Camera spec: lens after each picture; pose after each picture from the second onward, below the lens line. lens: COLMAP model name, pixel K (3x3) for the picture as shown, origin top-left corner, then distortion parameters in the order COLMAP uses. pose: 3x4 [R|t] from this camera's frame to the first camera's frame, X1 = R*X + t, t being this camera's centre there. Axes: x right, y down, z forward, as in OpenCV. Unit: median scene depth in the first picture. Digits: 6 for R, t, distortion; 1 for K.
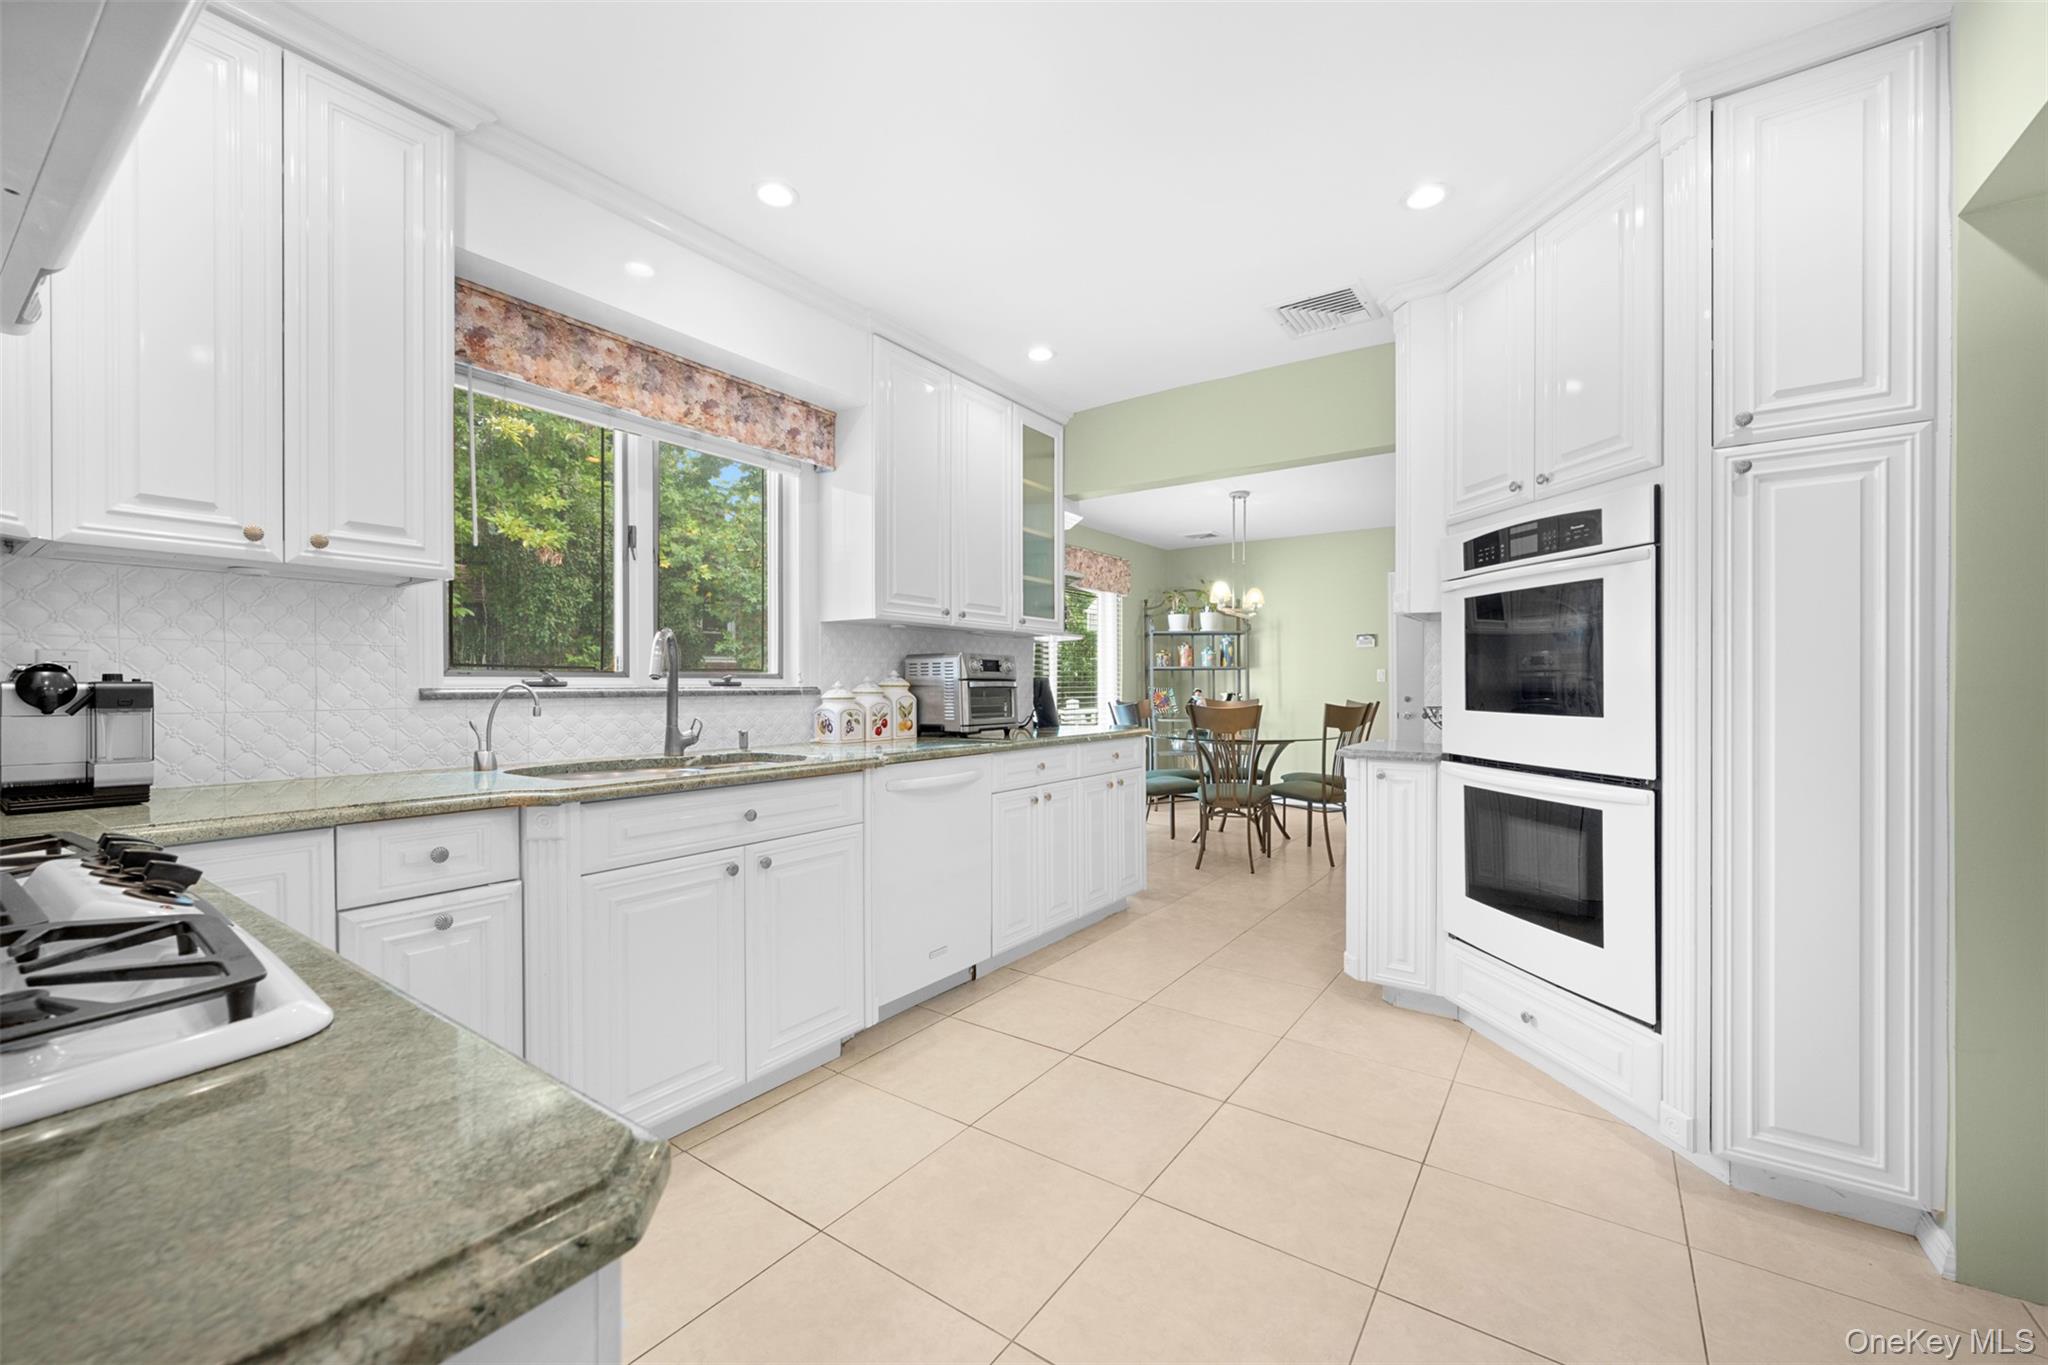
lens RADIAL K [[813.4, 0, 1028.5], [0, 813.4, 687.6], [0, 0, 1]] dist [-0.001006, -0.000009]
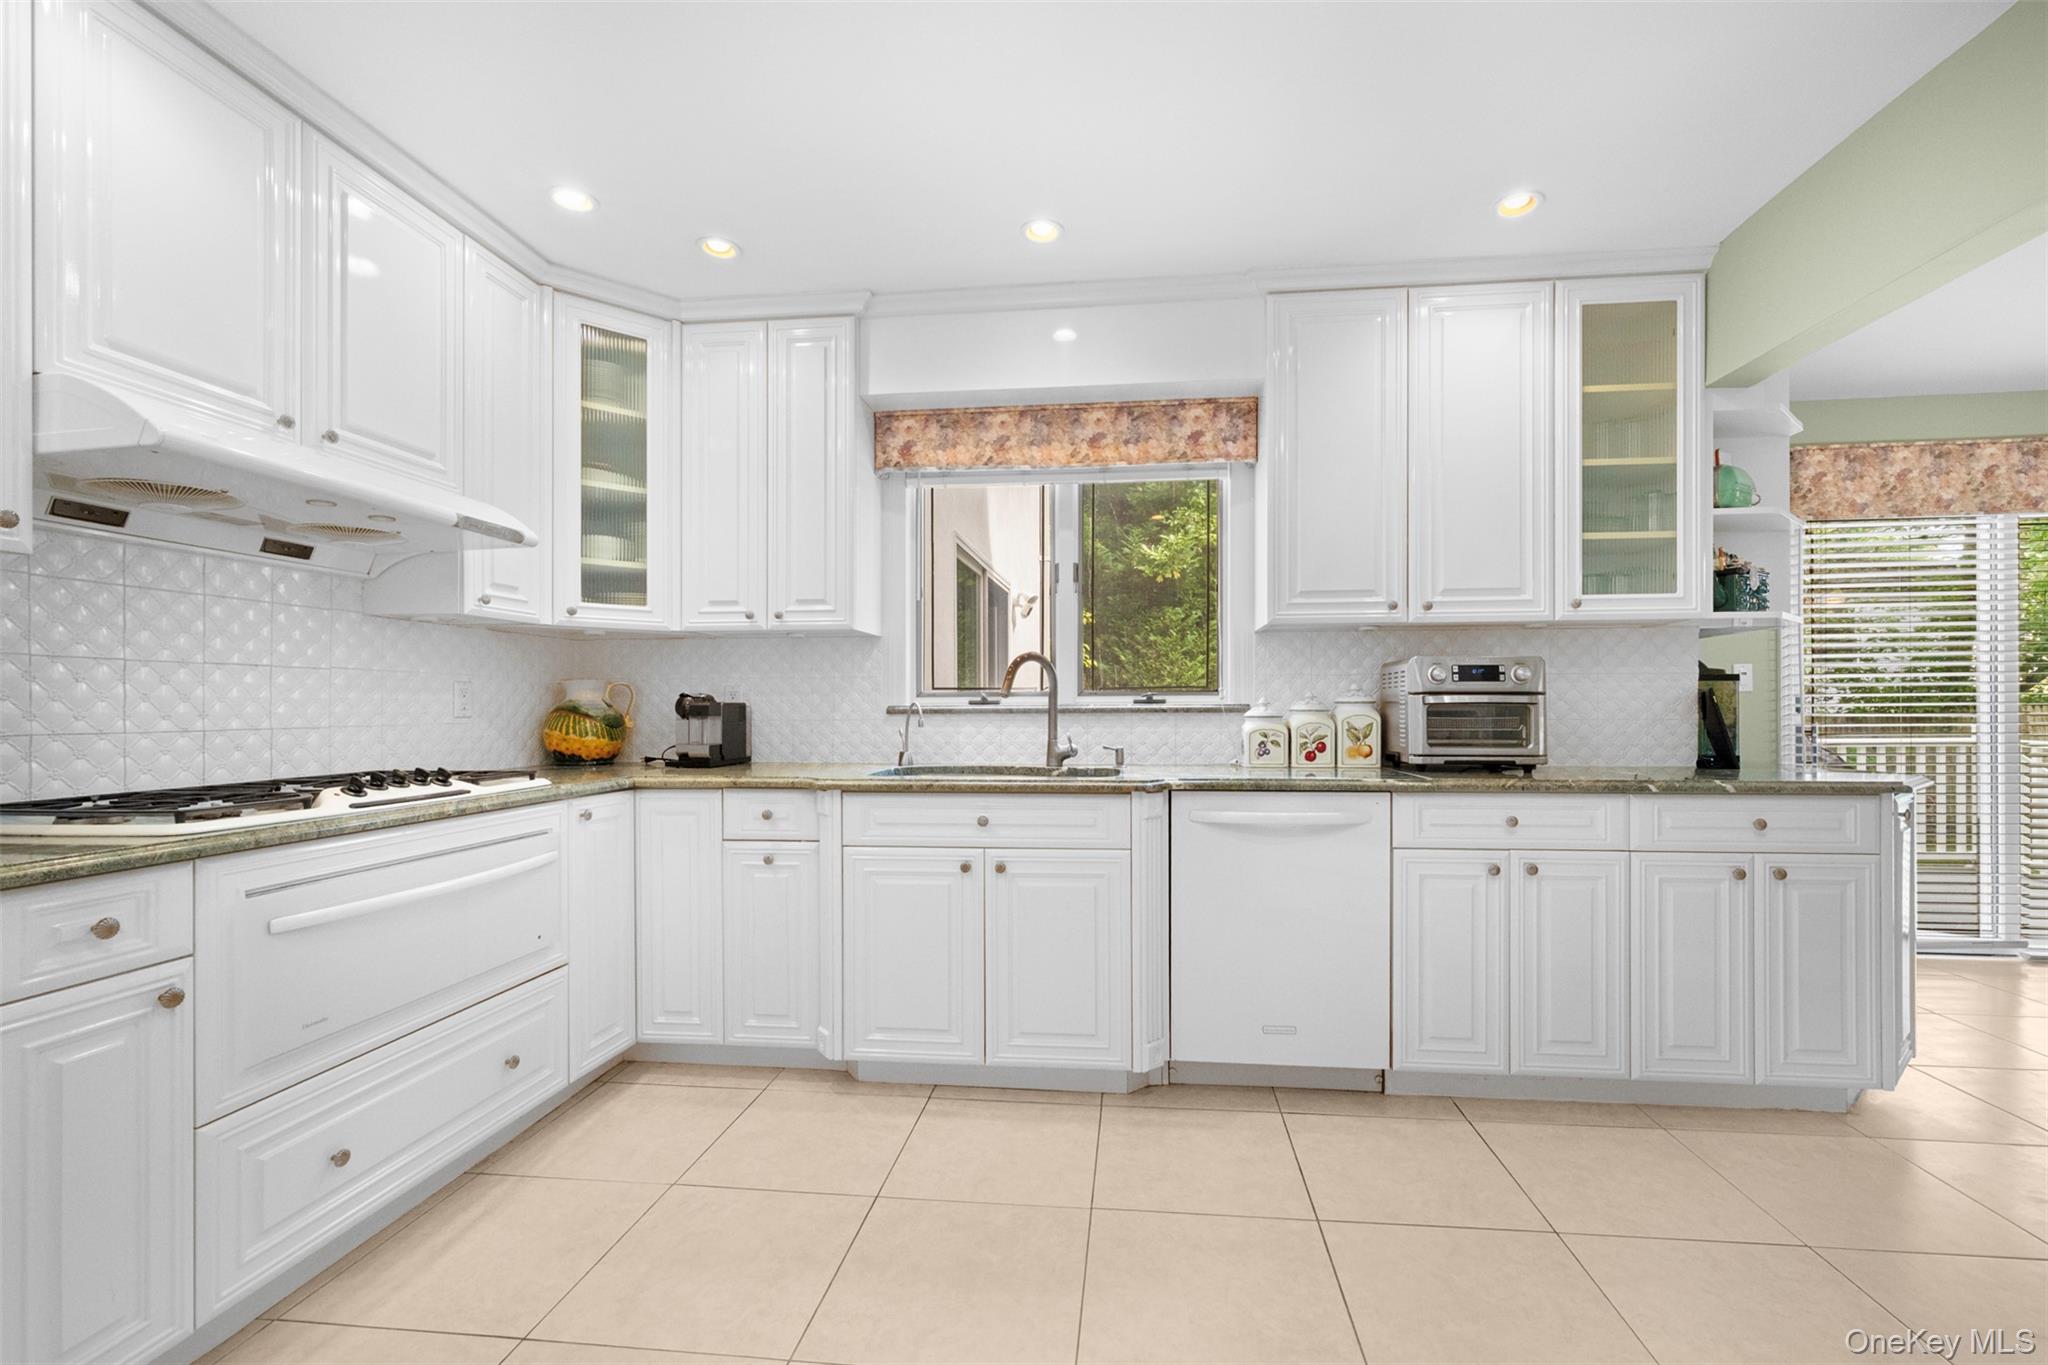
lens RADIAL K [[845.0, 0, 1045.3], [0, 845.0, 706.8], [0, 0, 1]] dist [-0.001401, -0.000167]
pose [[0.487237, -0.000349, -0.873270, 0.496887], [0.001352, 0.999999, 0.000354, 0.001802], [0.873269, -0.001354, 0.487237, 0.373600]]
